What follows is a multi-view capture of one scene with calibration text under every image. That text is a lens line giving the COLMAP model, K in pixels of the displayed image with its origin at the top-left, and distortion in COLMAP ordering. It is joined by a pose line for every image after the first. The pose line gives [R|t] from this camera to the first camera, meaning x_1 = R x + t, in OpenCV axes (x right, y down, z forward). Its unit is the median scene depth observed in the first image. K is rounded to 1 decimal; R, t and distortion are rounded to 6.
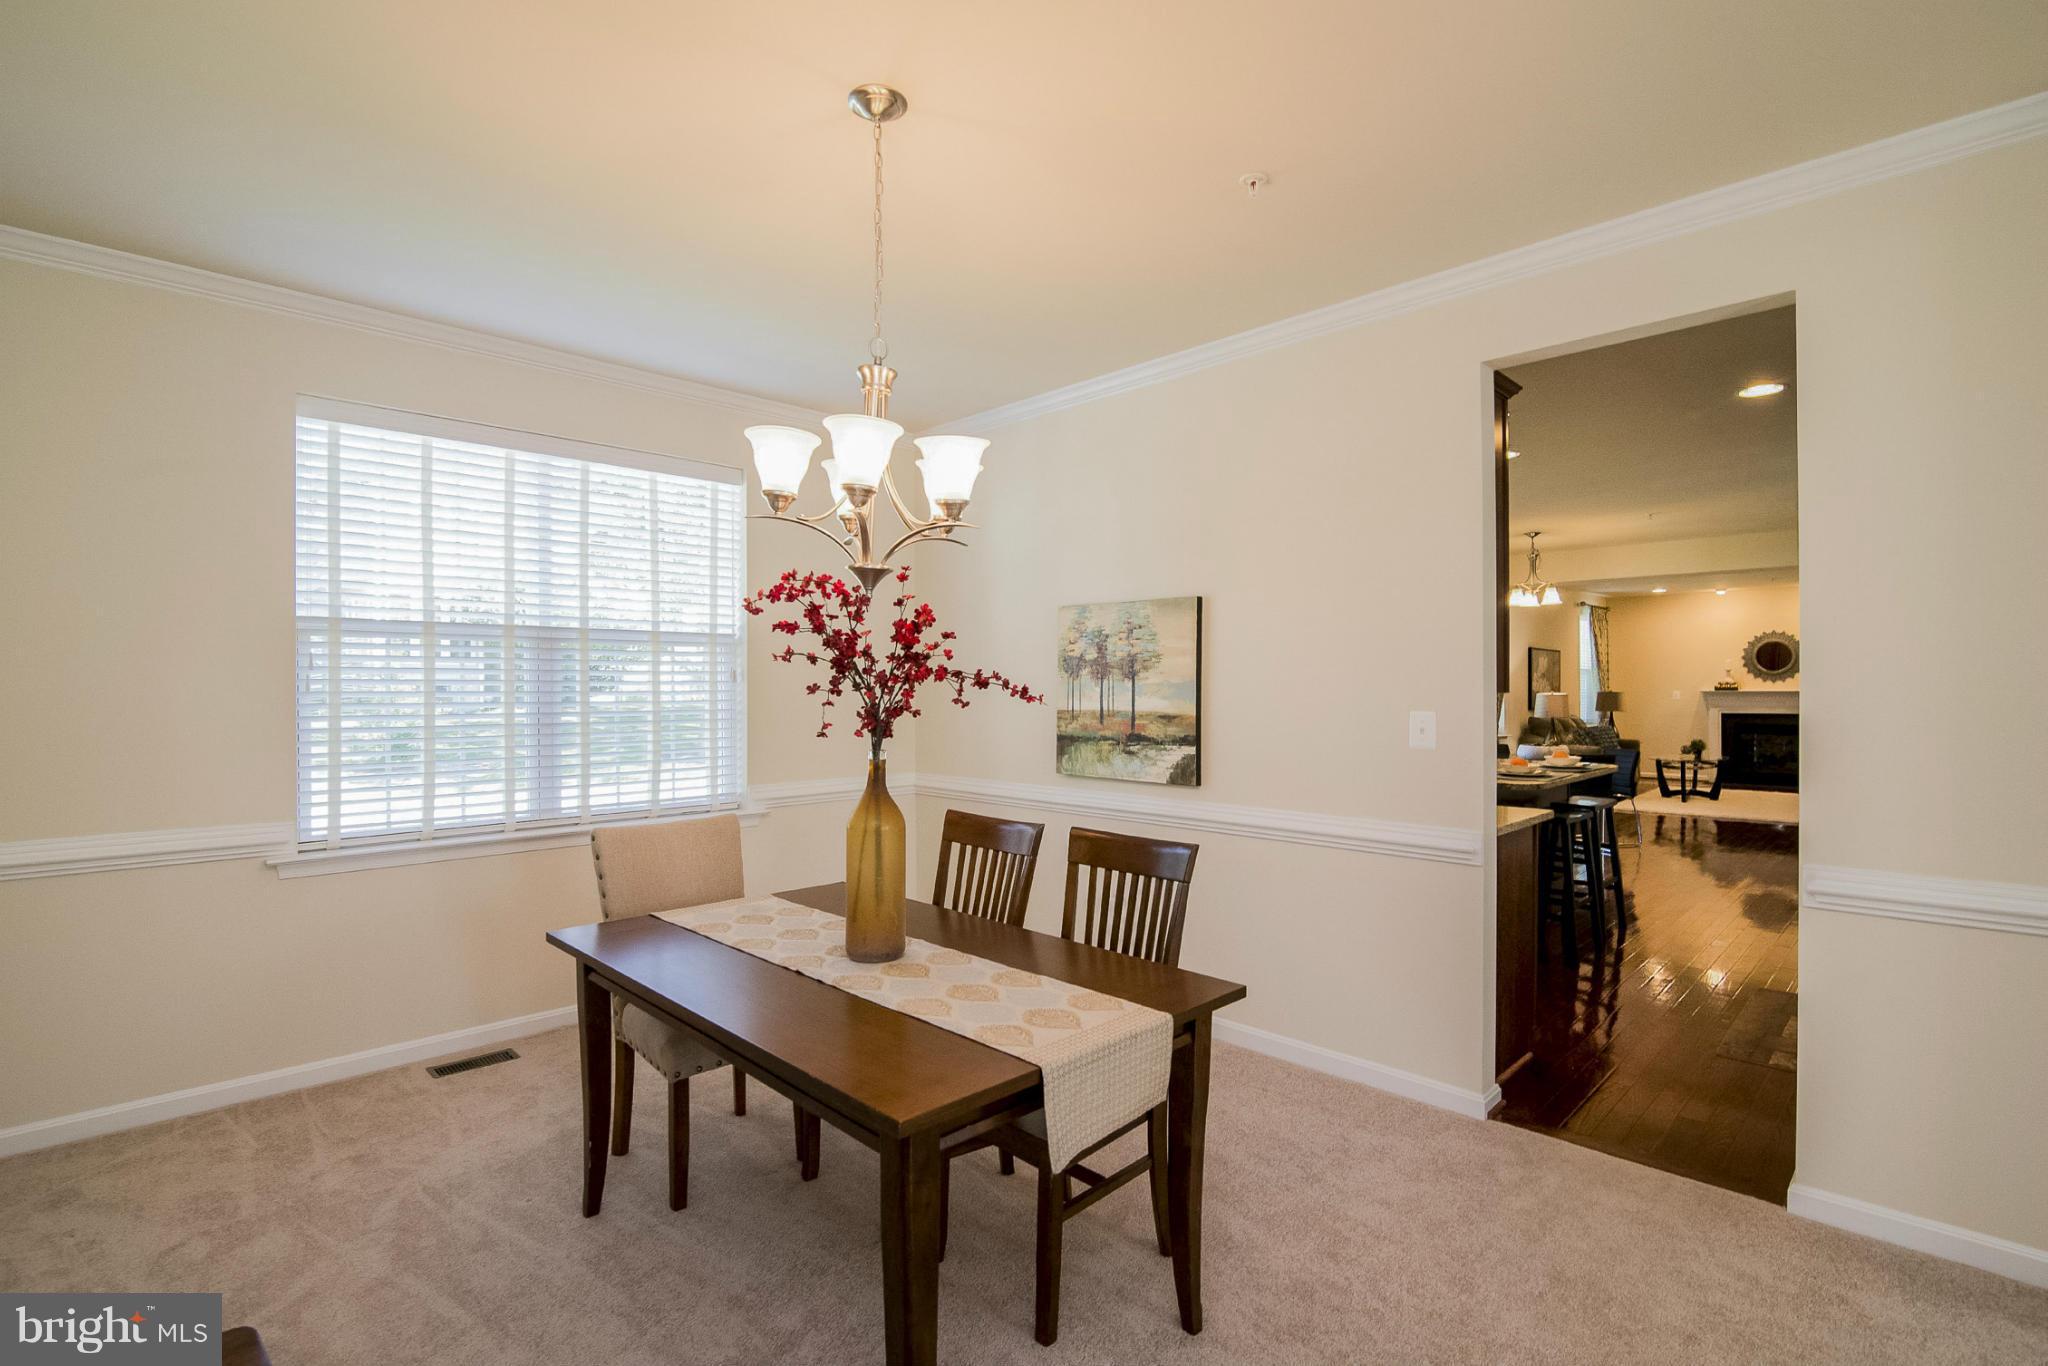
lens RADIAL K [[944.2, 0, 1031.8], [0, 944.2, 686.7], [0, 0, 1]] dist [-0.015579, 0.000279]
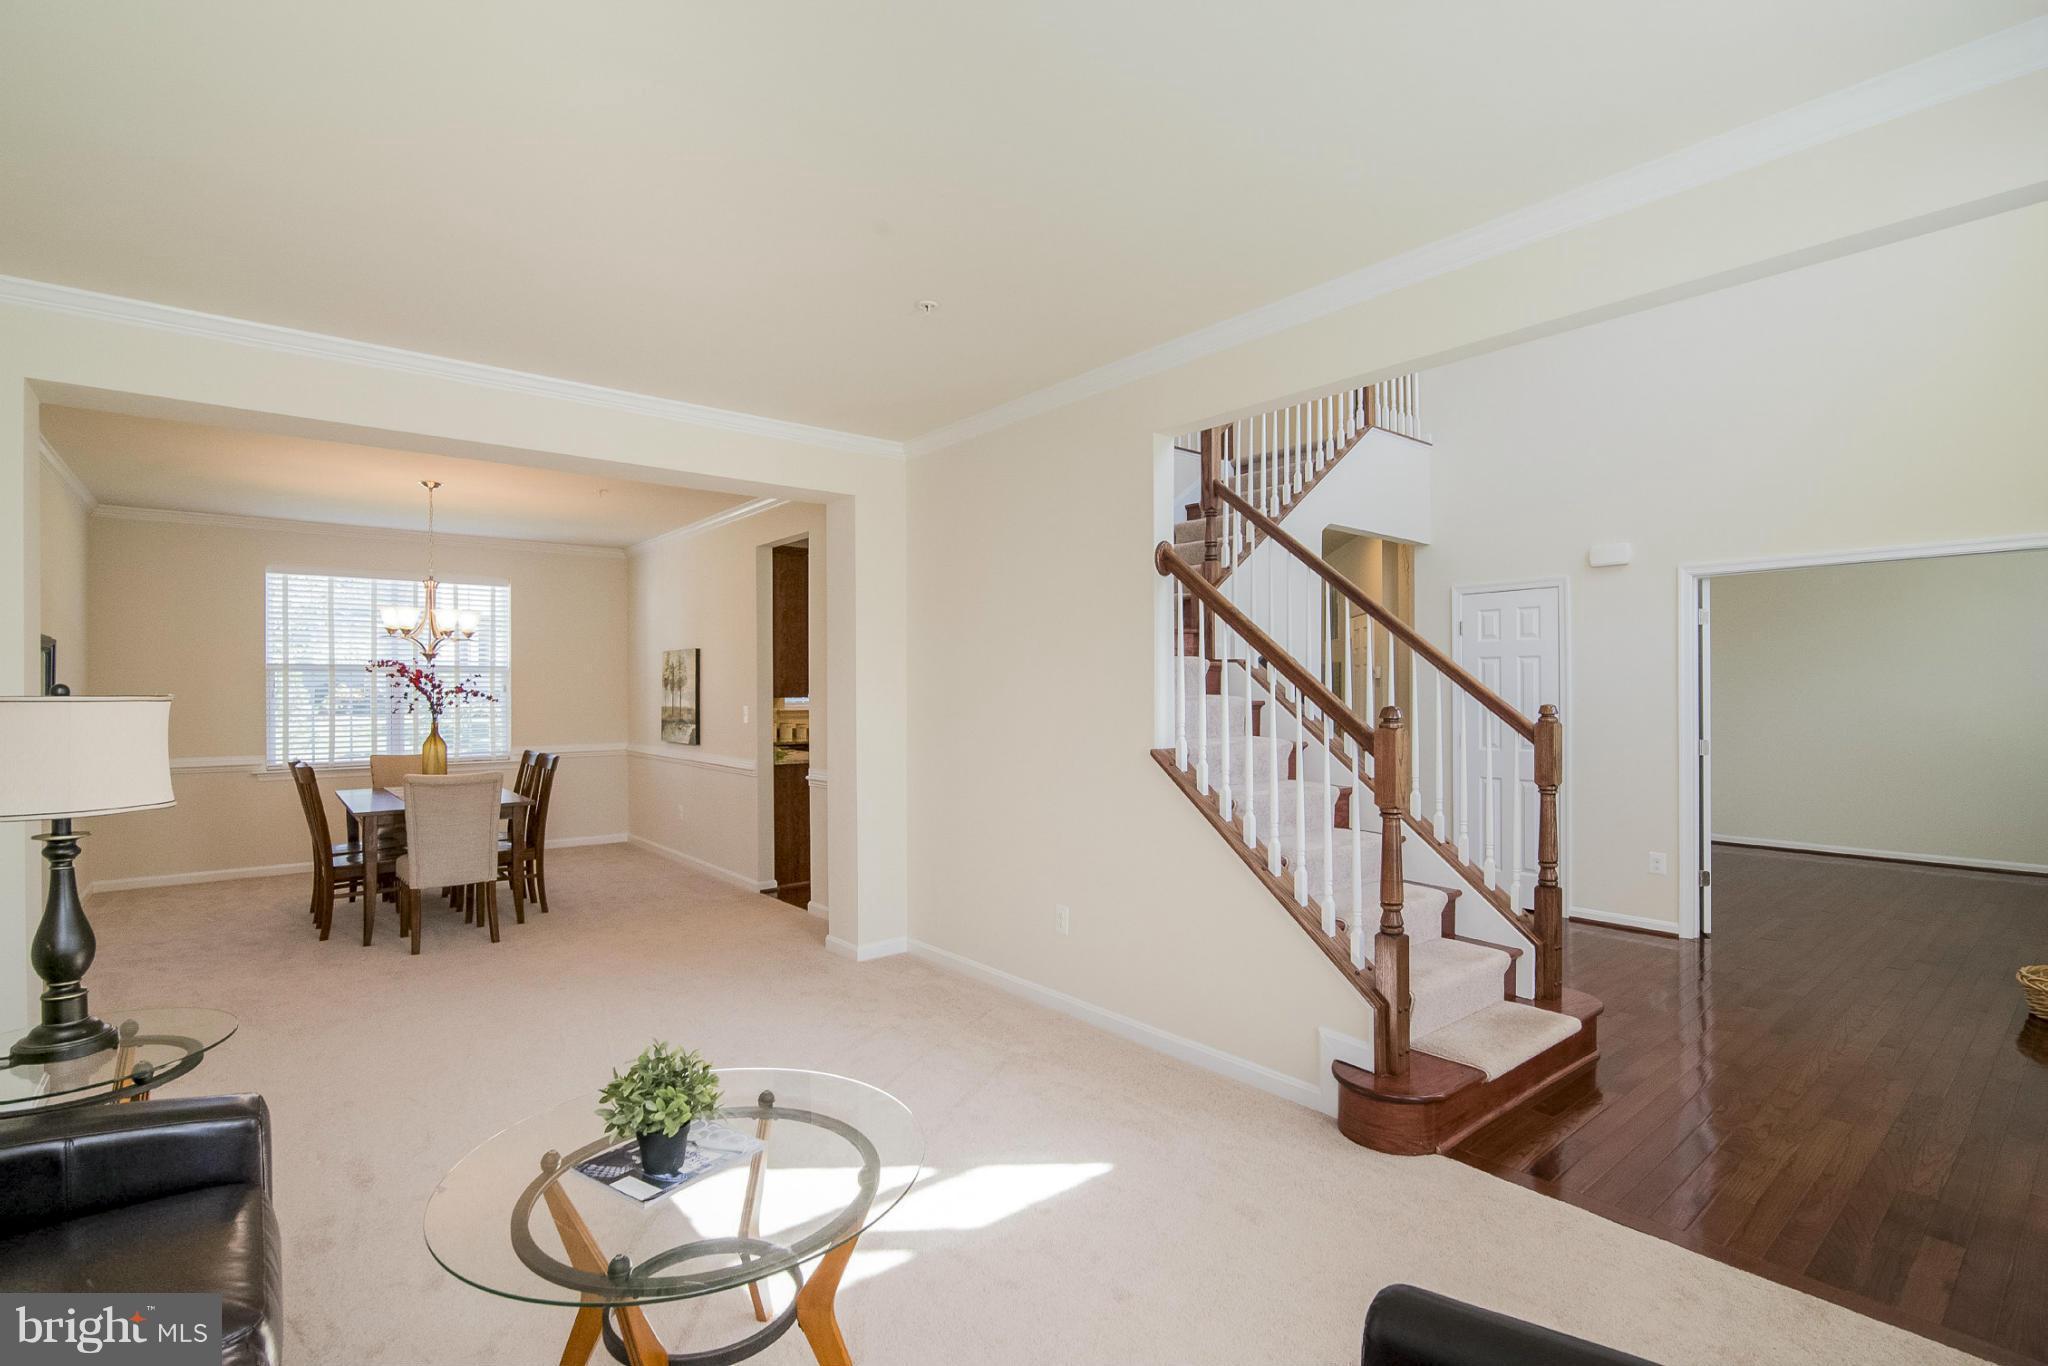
lens RADIAL K [[944.2, 0, 1025.0], [0, 944.2, 683.4], [0, 0, 1]] dist [-0.015579, 0.000279]
pose [[0.996110, -0.003345, -0.088054, 1.148934], [0.002709, 0.999969, -0.007340, -0.007575], [0.088076, 0.007073, 0.996089, -1.004275]]
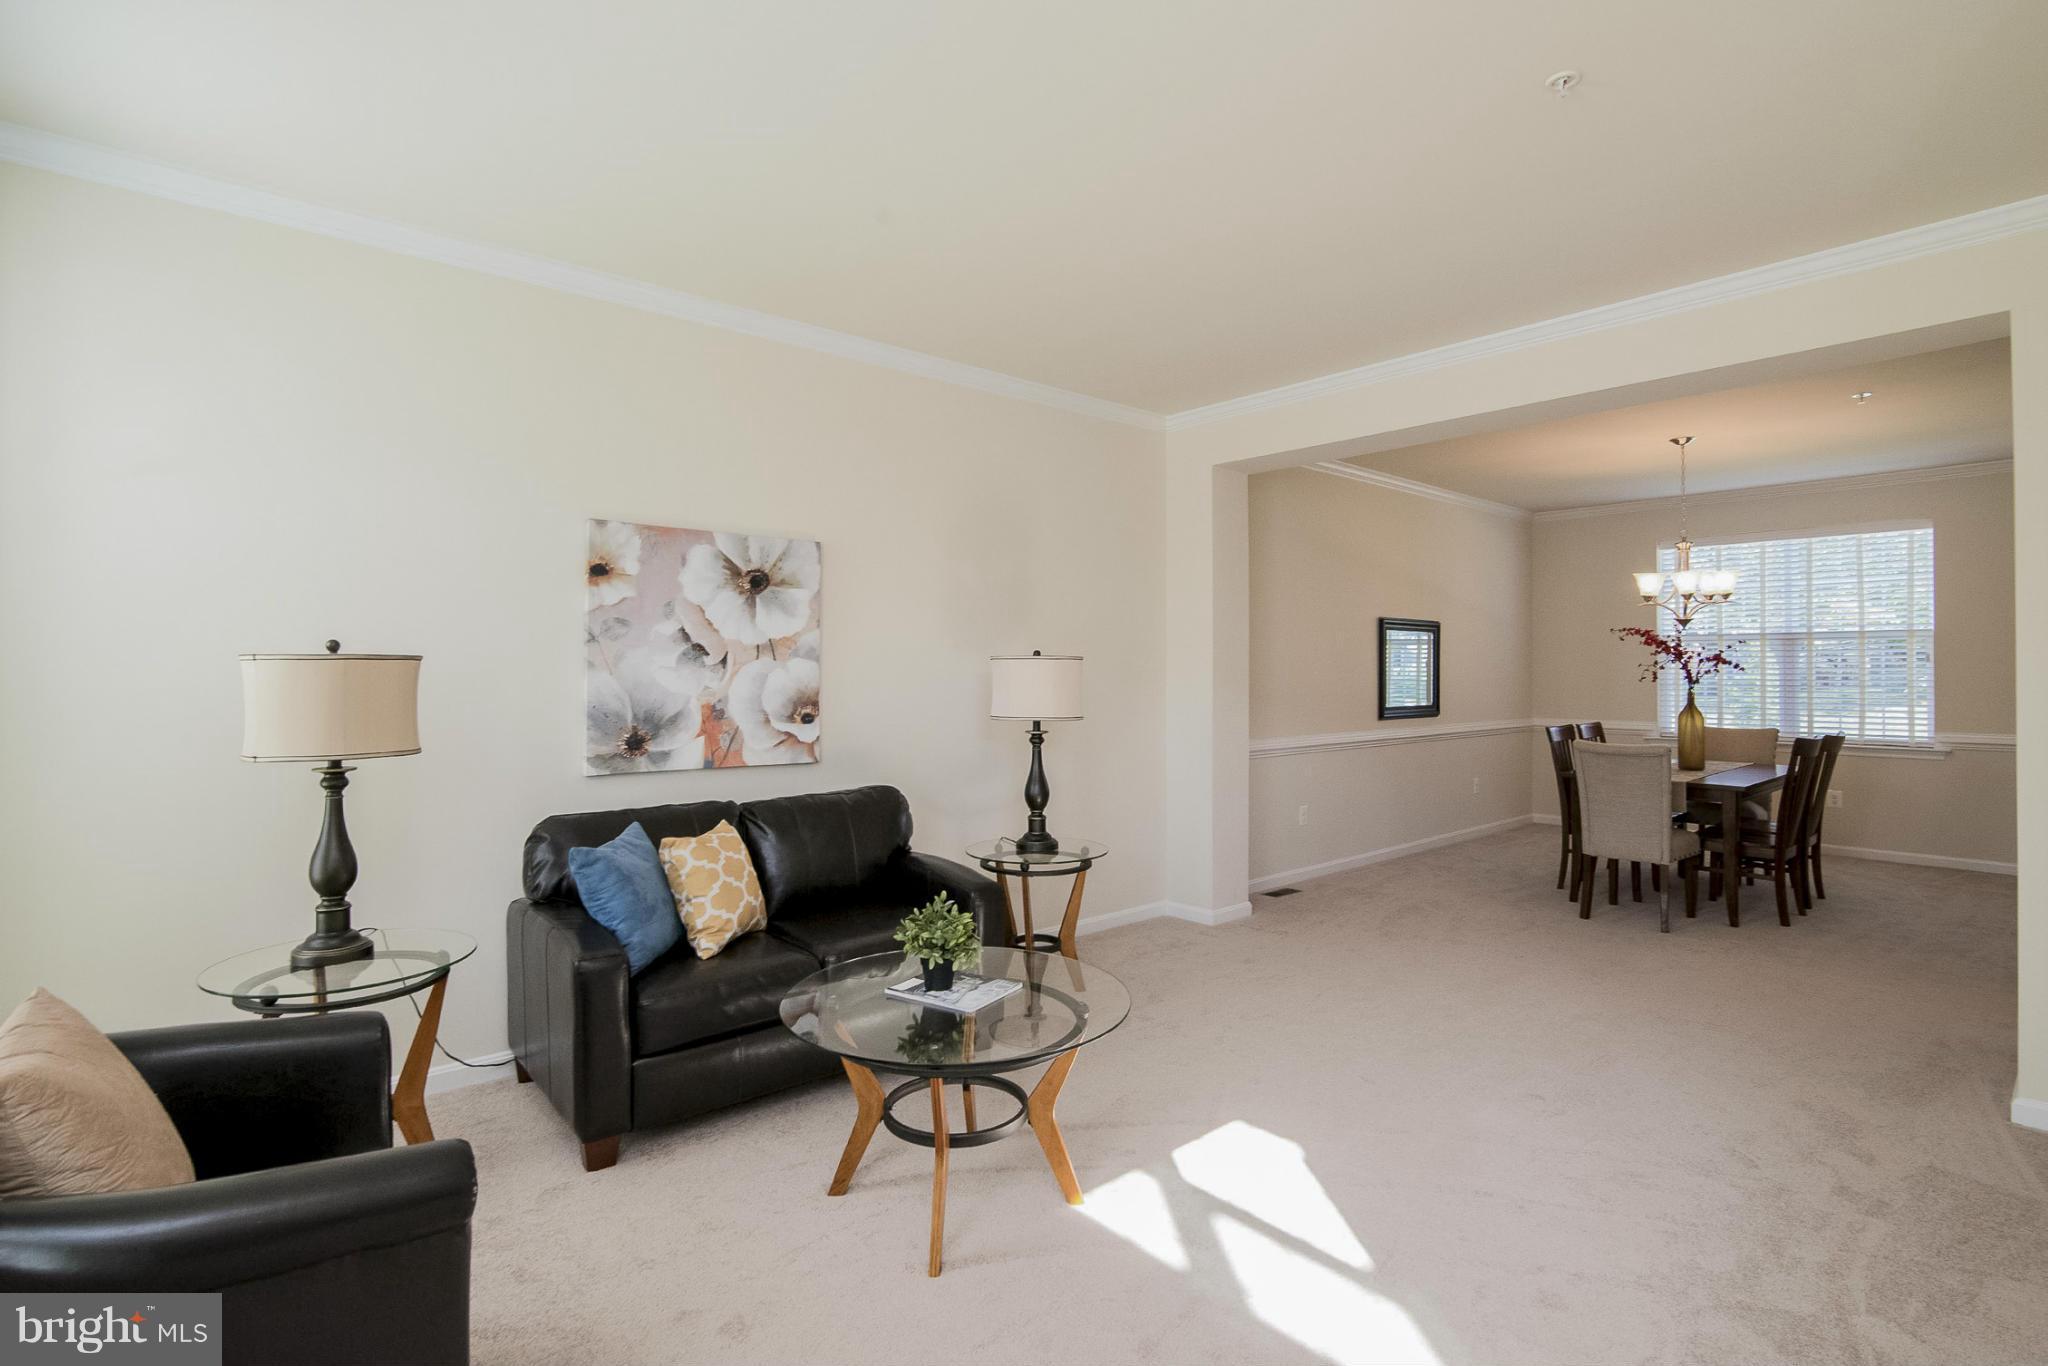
lens RADIAL K [[944.2, 0, 1037.2], [0, 944.2, 677.1], [0, 0, 1]] dist [-0.015579, 0.000279]
pose [[-0.056597, 0.006767, -0.998374, 1.605292], [0.000514, 0.999977, 0.006749, 0.011231], [0.998397, -0.000132, -0.056599, -0.409217]]
